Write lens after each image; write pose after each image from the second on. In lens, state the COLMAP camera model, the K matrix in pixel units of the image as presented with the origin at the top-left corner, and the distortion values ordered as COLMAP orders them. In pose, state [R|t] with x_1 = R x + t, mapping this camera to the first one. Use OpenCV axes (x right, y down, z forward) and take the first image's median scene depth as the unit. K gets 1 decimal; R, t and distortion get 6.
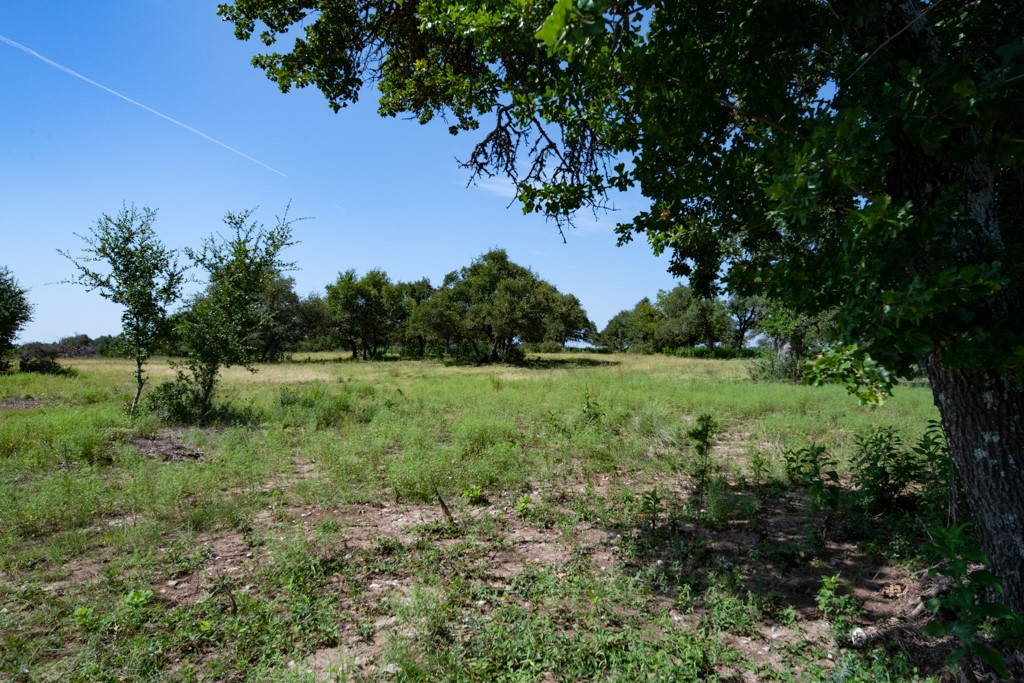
lens RADIAL K [[713.7, 0, 502.4], [0, 713.7, 282.0], [0, 0, 1]] dist [-0.003871, 0.001591]
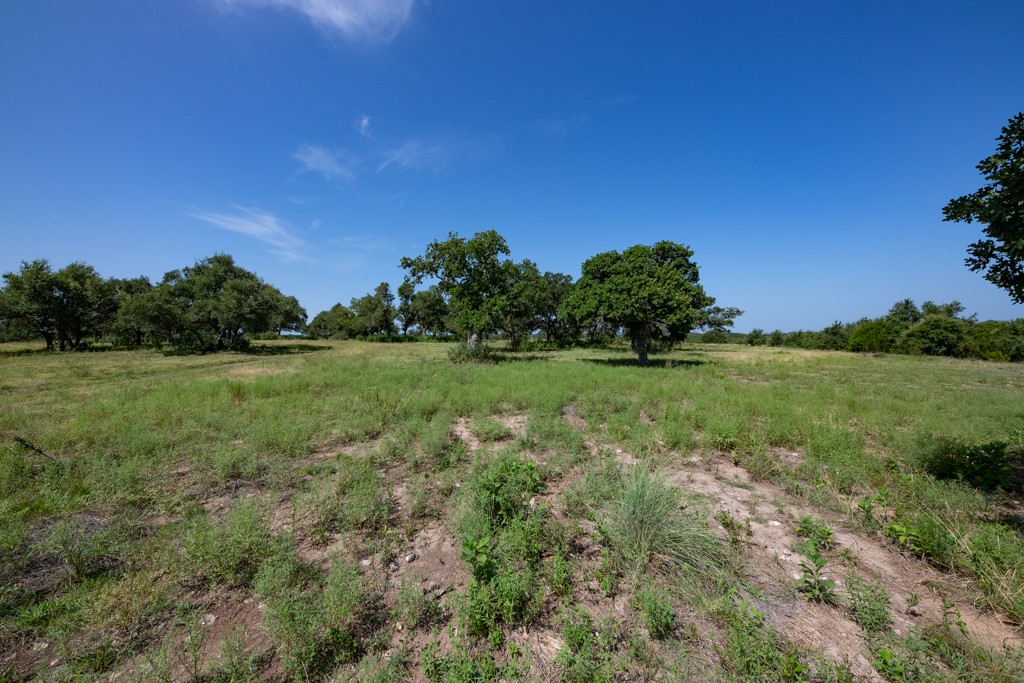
lens RADIAL K [[362.9, 0, 495.1], [0, 362.9, 328.2], [0, 0, 1]] dist [-0.010291, -0.003752]
pose [[0.795318, 0.002118, 0.606189, -0.009846], [-0.049972, 0.996819, 0.062079, 0.015274], [-0.604130, -0.079665, 0.792894, 0.236223]]
